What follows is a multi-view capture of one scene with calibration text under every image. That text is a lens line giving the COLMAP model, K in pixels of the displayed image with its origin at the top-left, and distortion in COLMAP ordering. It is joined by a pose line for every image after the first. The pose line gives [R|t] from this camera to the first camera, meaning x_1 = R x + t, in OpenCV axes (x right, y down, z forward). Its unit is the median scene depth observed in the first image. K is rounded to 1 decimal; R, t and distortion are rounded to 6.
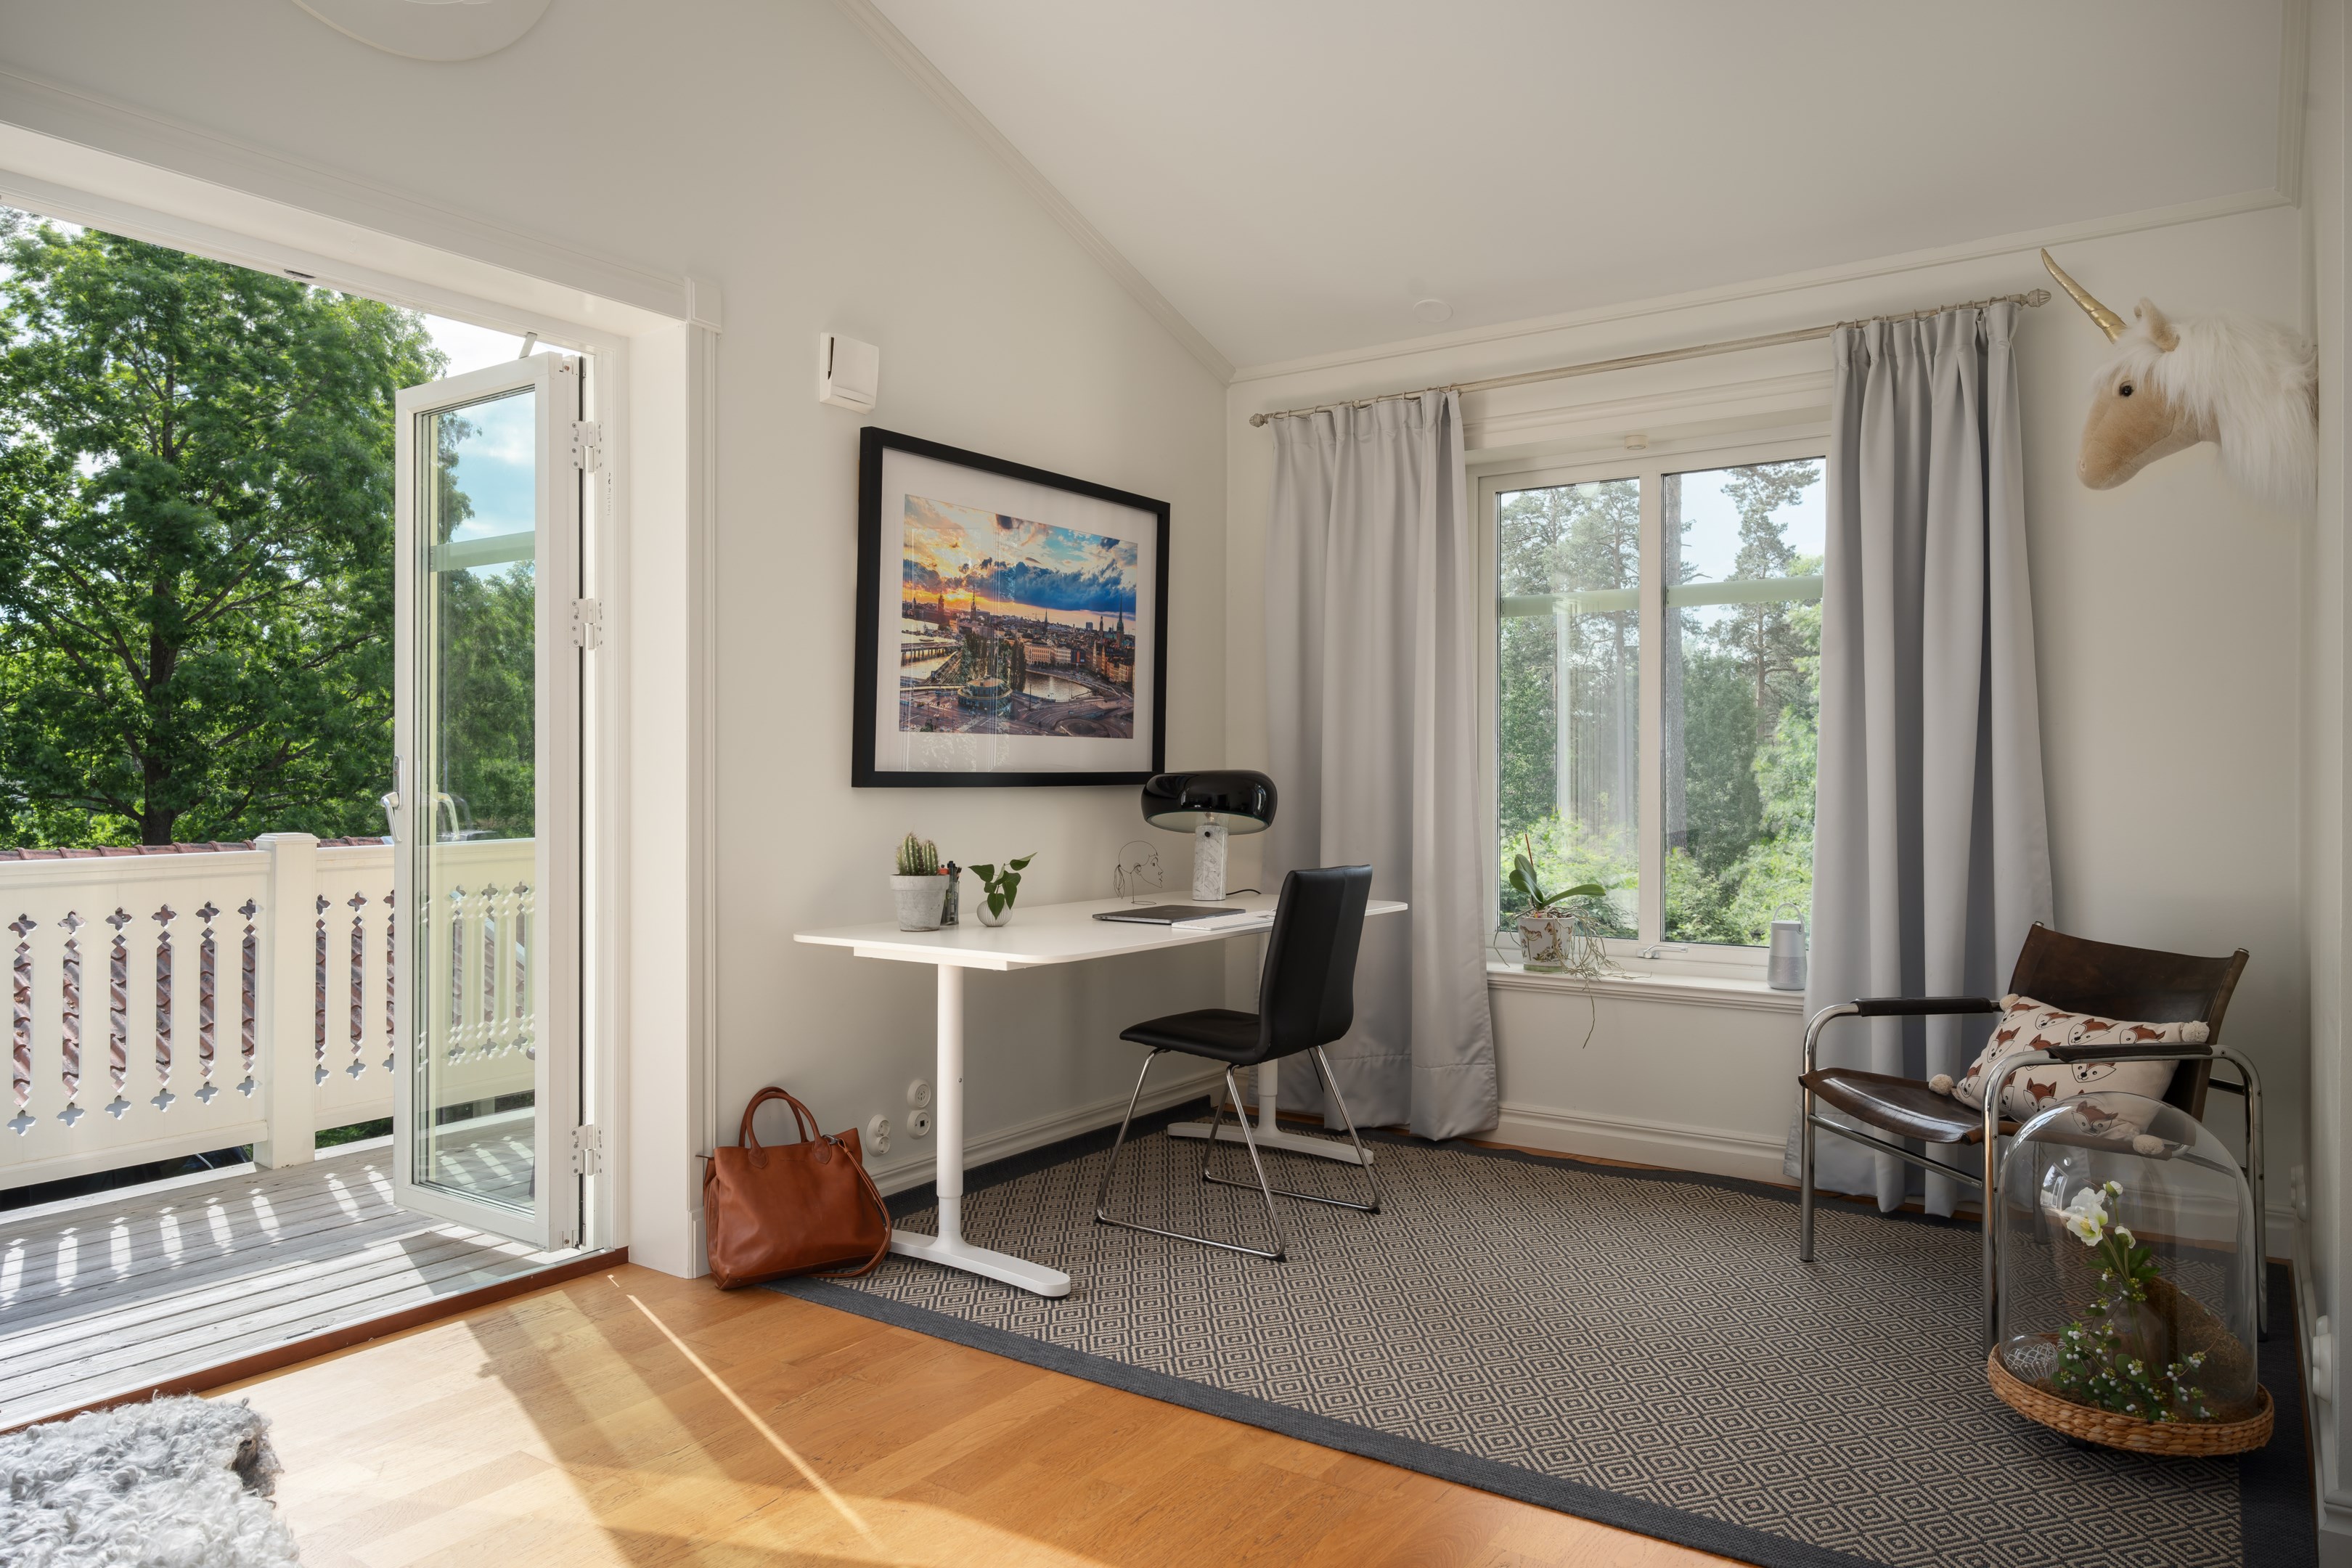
lens RADIAL K [[1545.3, 0, 1178.9], [0, 1545.3, 782.8], [0, 0, 1]] dist [-0.007085, -0.003959]
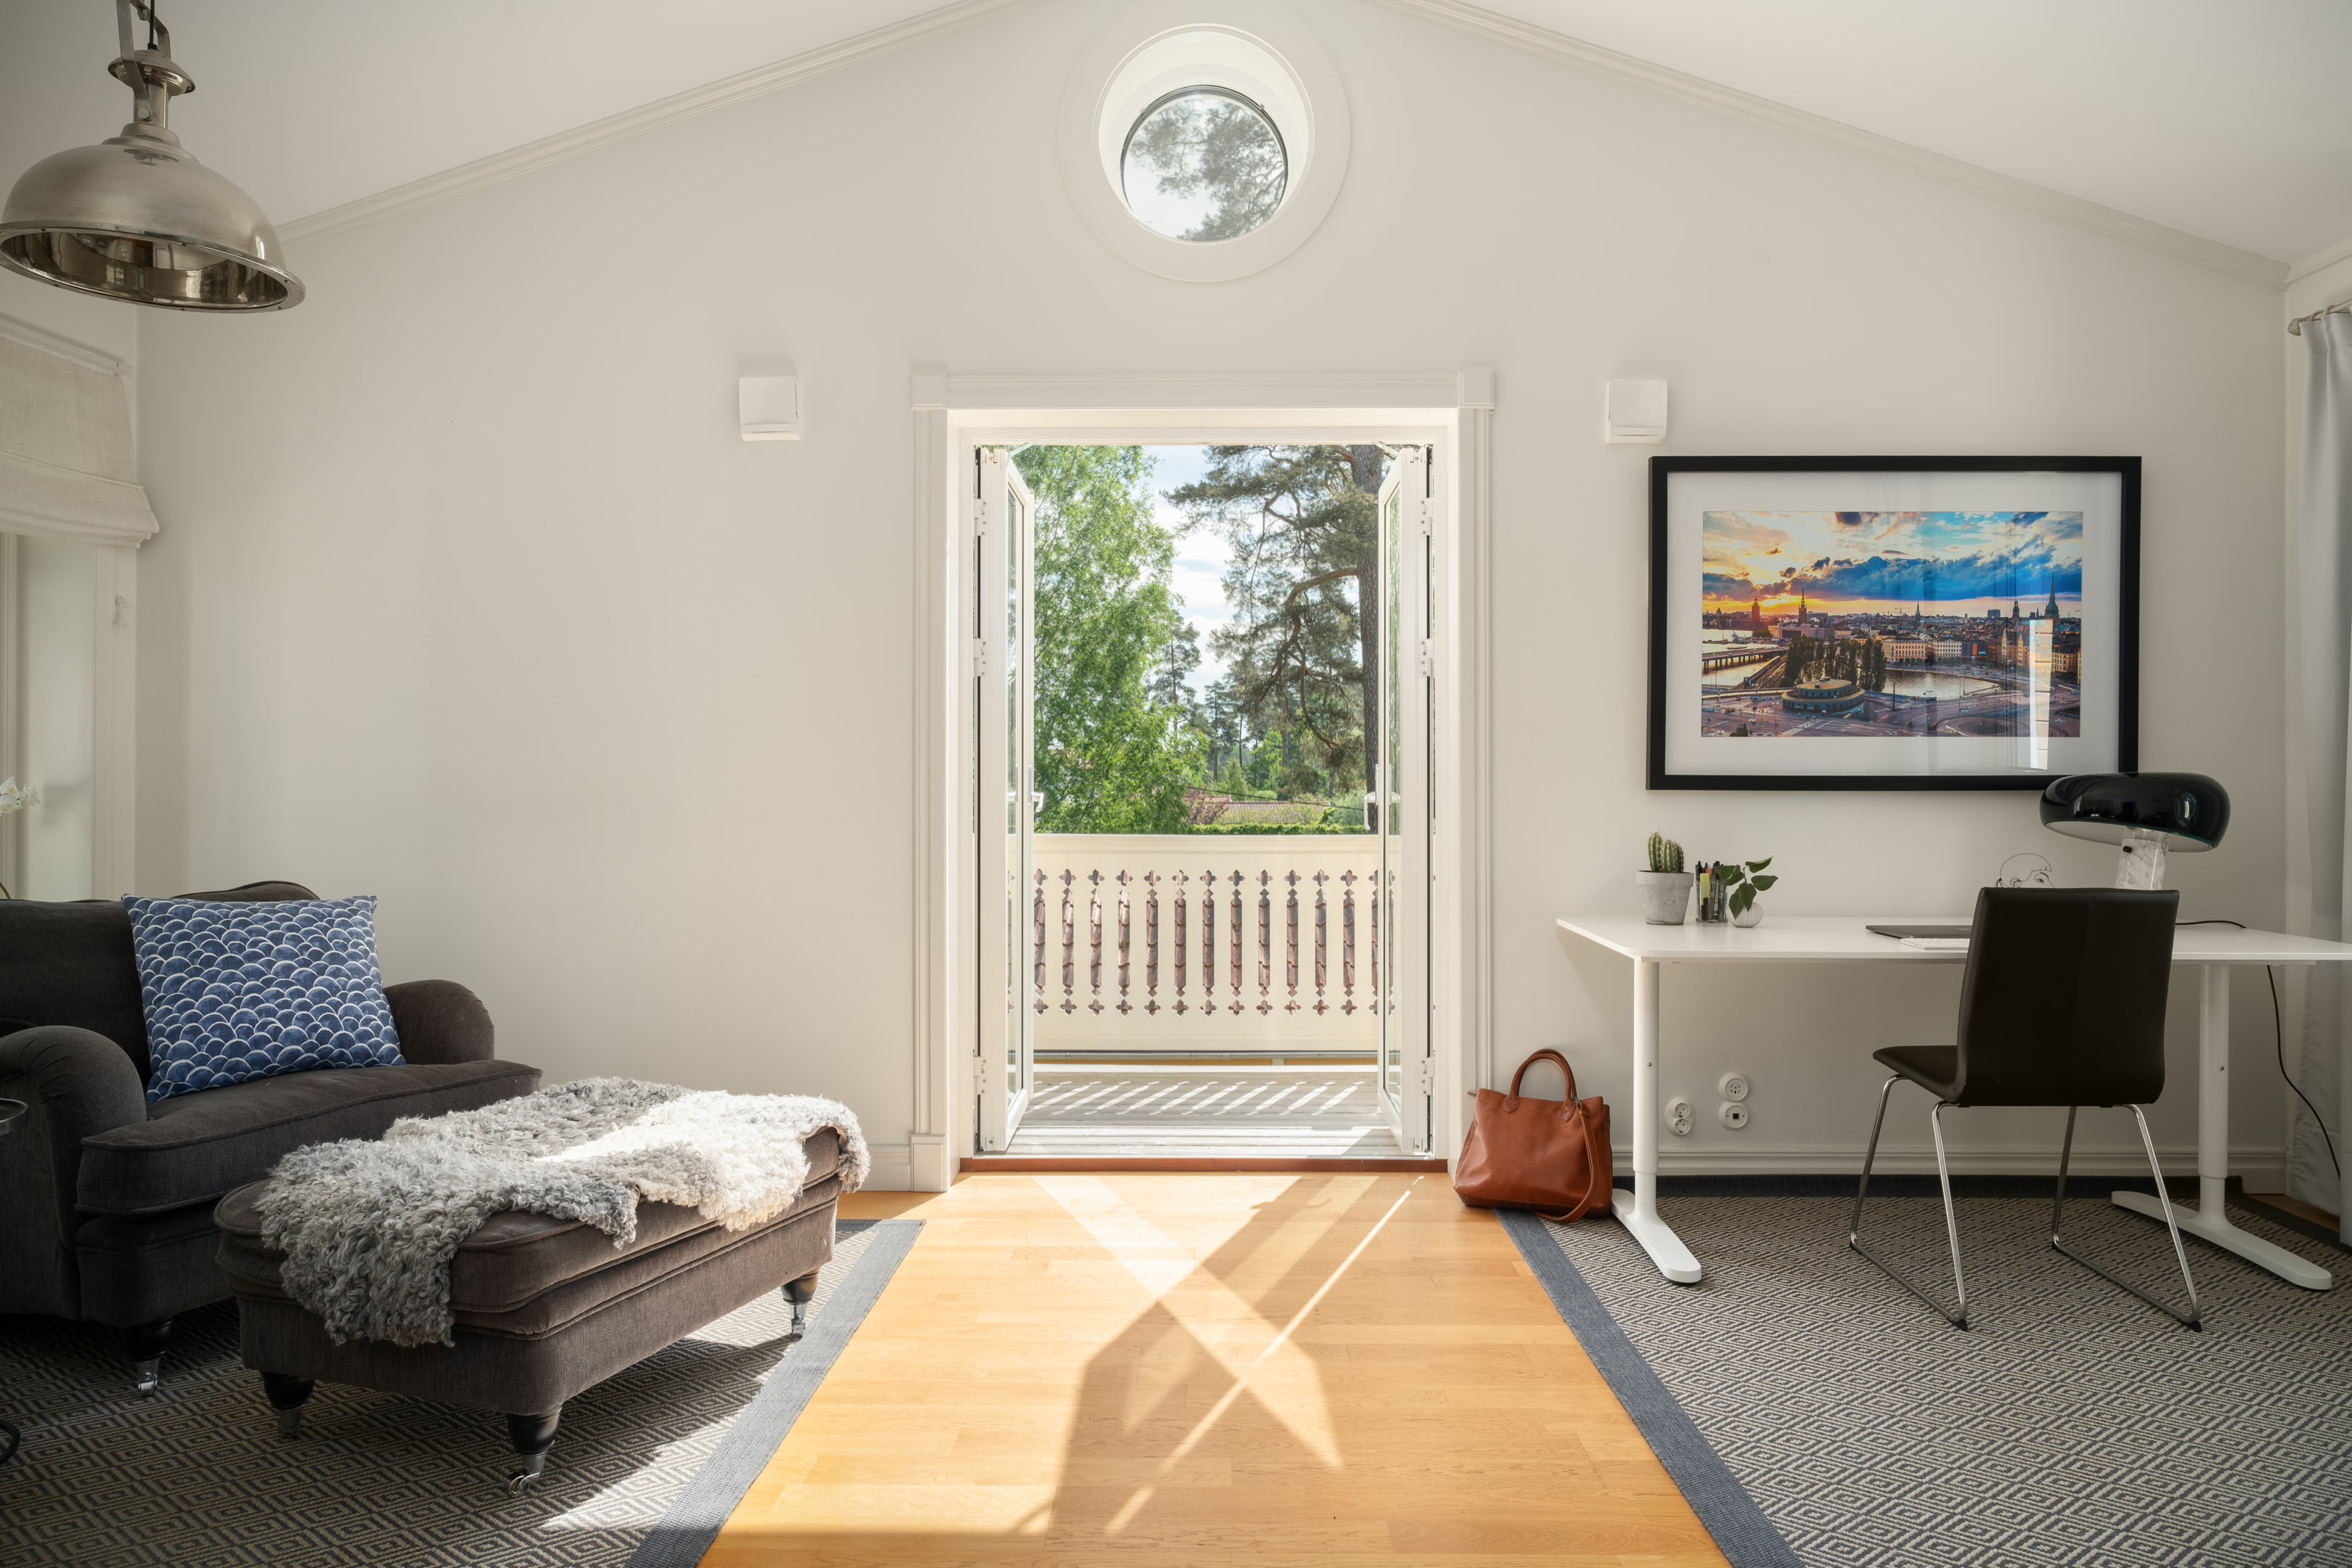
lens RADIAL K [[1545.3, 0, 1183.4], [0, 1545.3, 779.5], [0, 0, 1]] dist [-0.007085, -0.003959]
pose [[0.549225, 0.000026, -0.835674, 0.484562], [-0.004839, 0.999983, -0.003149, 0.000678], [0.835660, 0.005773, 0.549216, 0.122624]]
